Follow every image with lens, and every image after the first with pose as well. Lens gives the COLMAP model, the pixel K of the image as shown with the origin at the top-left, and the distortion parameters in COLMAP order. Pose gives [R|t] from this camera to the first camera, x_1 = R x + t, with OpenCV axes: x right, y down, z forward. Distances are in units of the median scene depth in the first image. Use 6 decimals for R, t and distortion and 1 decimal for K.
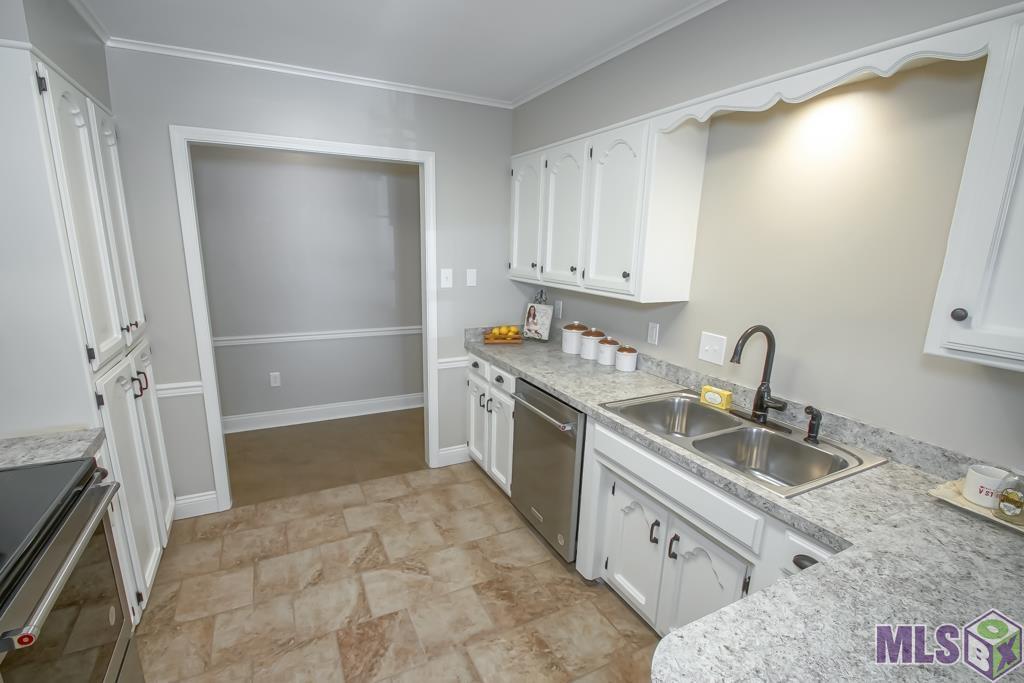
lens RADIAL K [[470.3, 0, 506.5], [0, 470.3, 343.4], [0, 0, 1]] dist [0.001869, -0.003522]
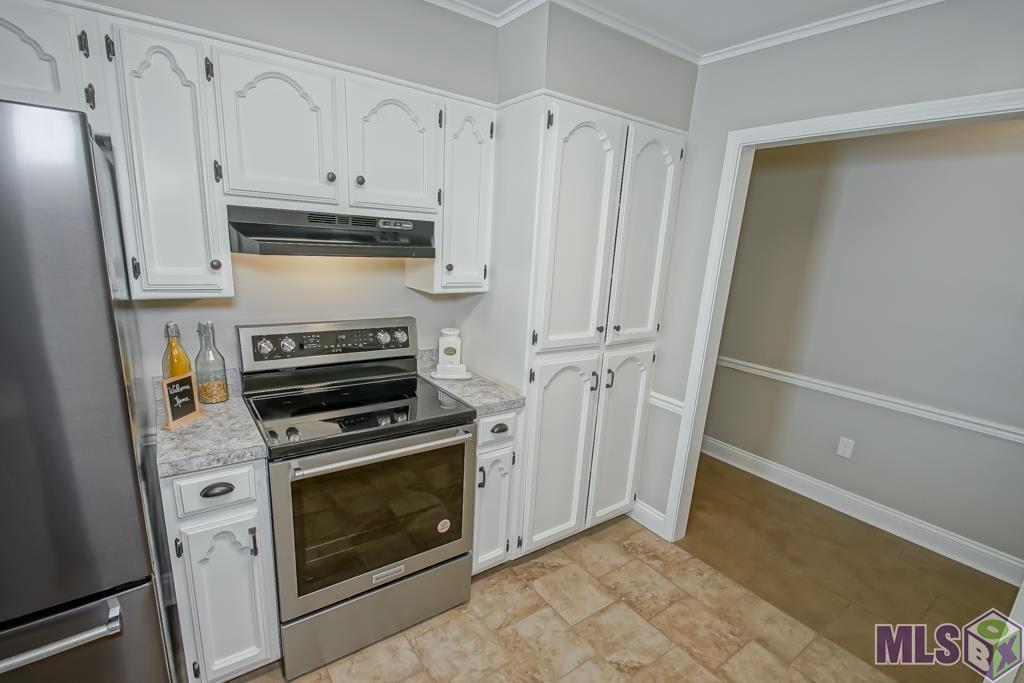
lens RADIAL K [[470.3, 0, 501.9], [0, 470.3, 357.9], [0, 0, 1]] dist [0.001869, -0.003522]
pose [[0.142613, 0.225279, -0.963800, 0.178232], [-0.258630, 0.948404, 0.183411, -0.077796], [0.955391, 0.223111, 0.193519, 0.406579]]
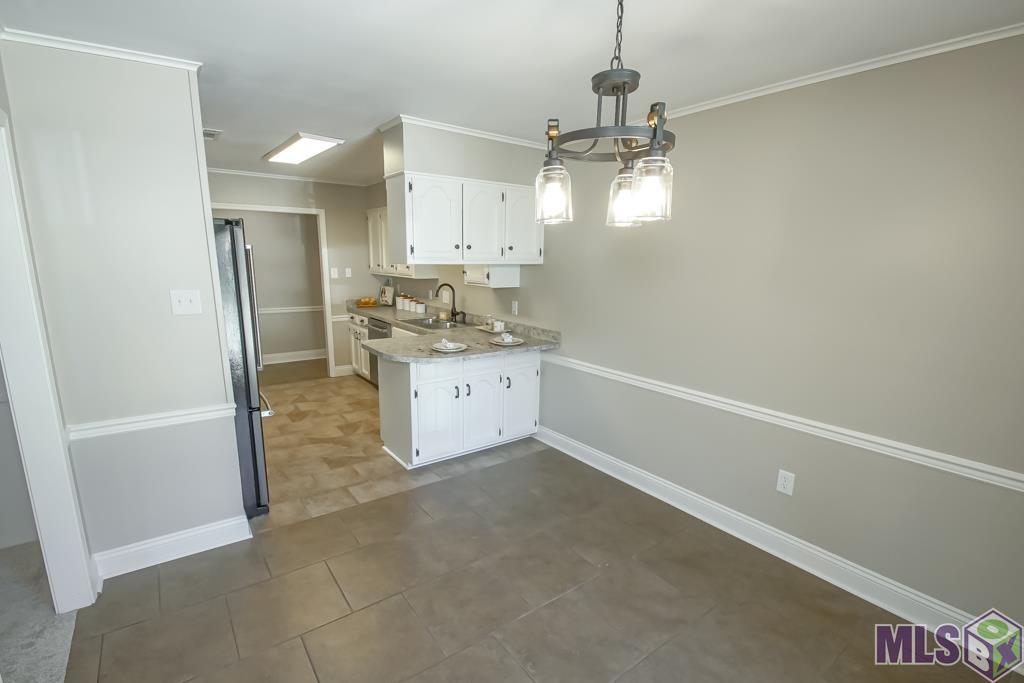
lens RADIAL K [[470.3, 0, 503.6], [0, 470.3, 346.3], [0, 0, 1]] dist [0.001869, -0.003522]
pose [[0.986408, -0.040527, 0.159240, 0.264352], [0.043100, 0.998990, -0.012734, 0.240829], [-0.158563, 0.019425, 0.987158, -1.120036]]
